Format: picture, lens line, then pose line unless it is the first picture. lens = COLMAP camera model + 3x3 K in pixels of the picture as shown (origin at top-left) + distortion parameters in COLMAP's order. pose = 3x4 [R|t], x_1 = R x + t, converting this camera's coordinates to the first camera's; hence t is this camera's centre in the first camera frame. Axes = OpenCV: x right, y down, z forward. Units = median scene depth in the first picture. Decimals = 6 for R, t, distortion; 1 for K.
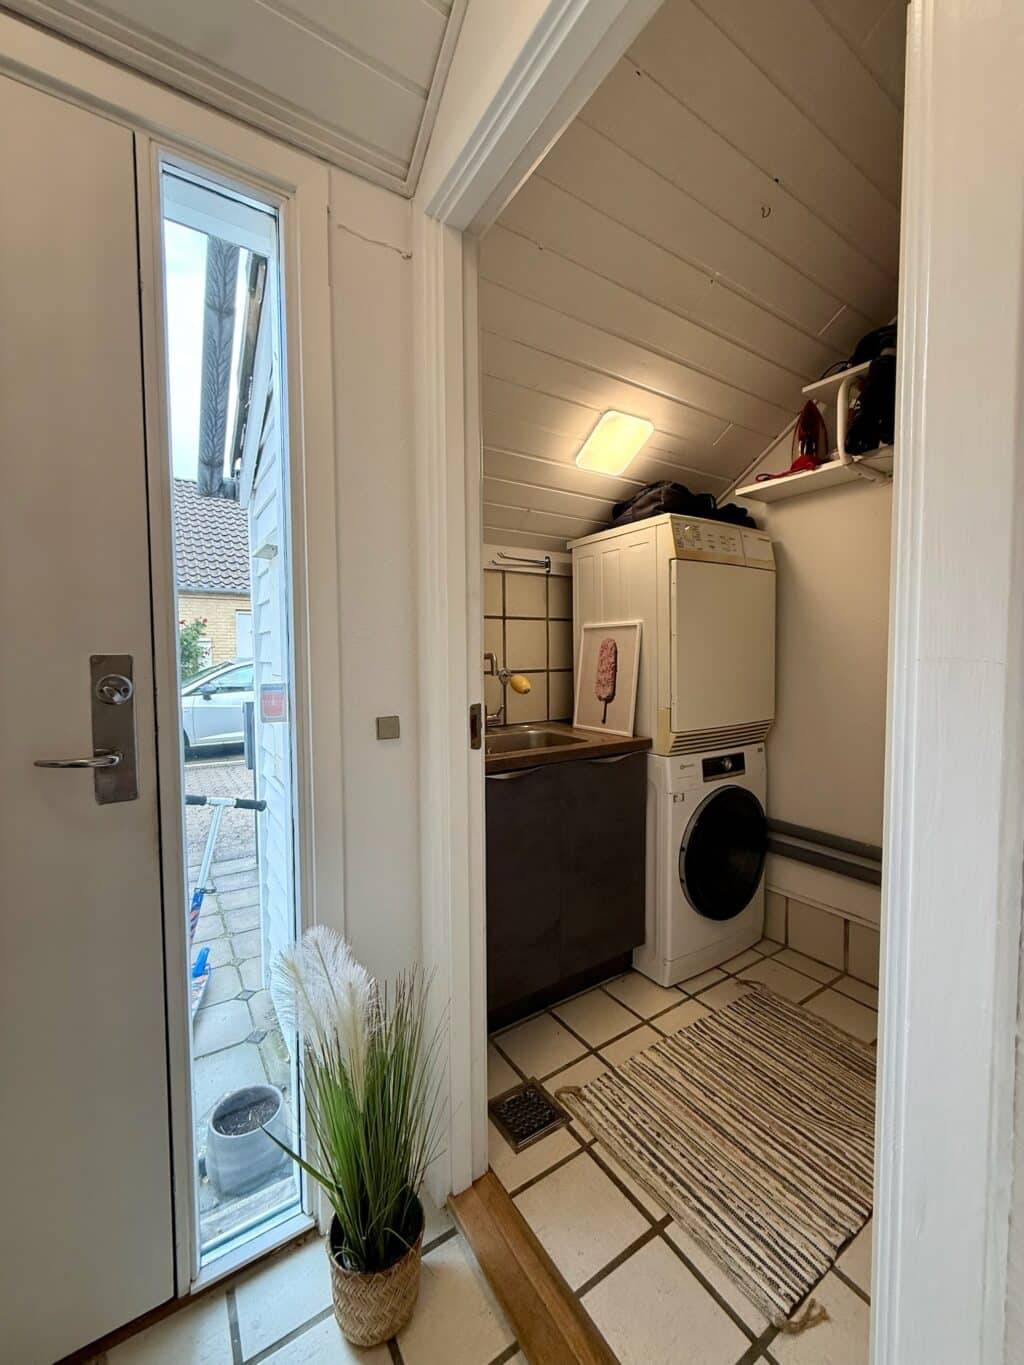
lens RADIAL K [[542.7, 0, 512.0], [0, 542.7, 682.5], [0, 0, 1]] dist [0.001353, 0.000397]
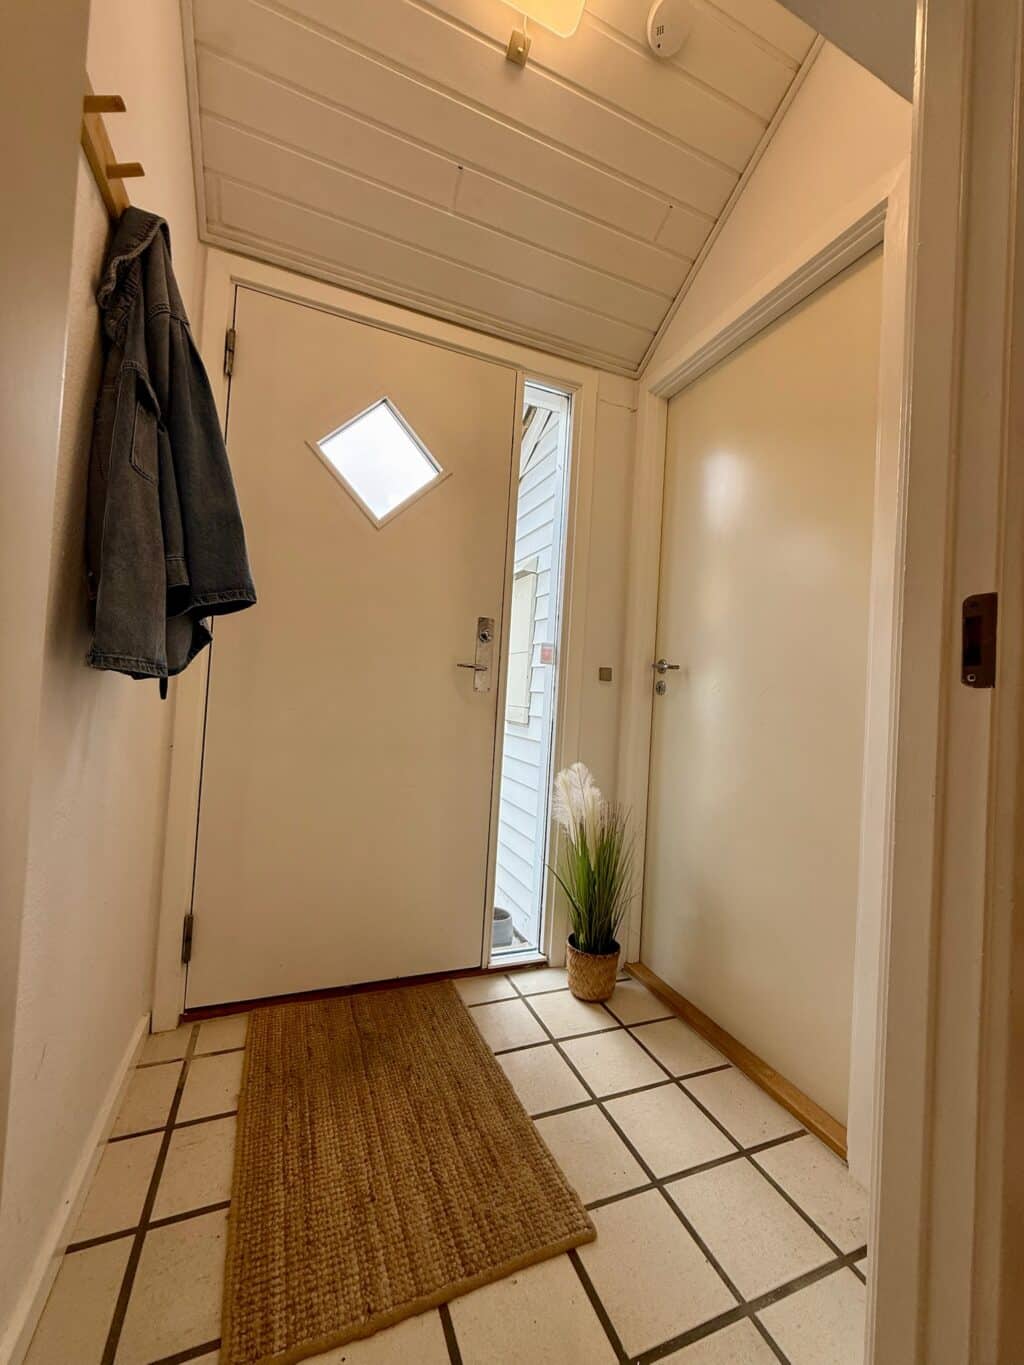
lens RADIAL K [[538.0, 0, 512.0], [0, 538.0, 682.5], [0, 0, 1]] dist [-0.000515, -0.000025]
pose [[0.980706, 0.057021, -0.186988, -0.220719], [-0.069892, 0.995565, -0.062977, 0.263910], [0.182568, 0.074831, 0.980341, -0.800191]]
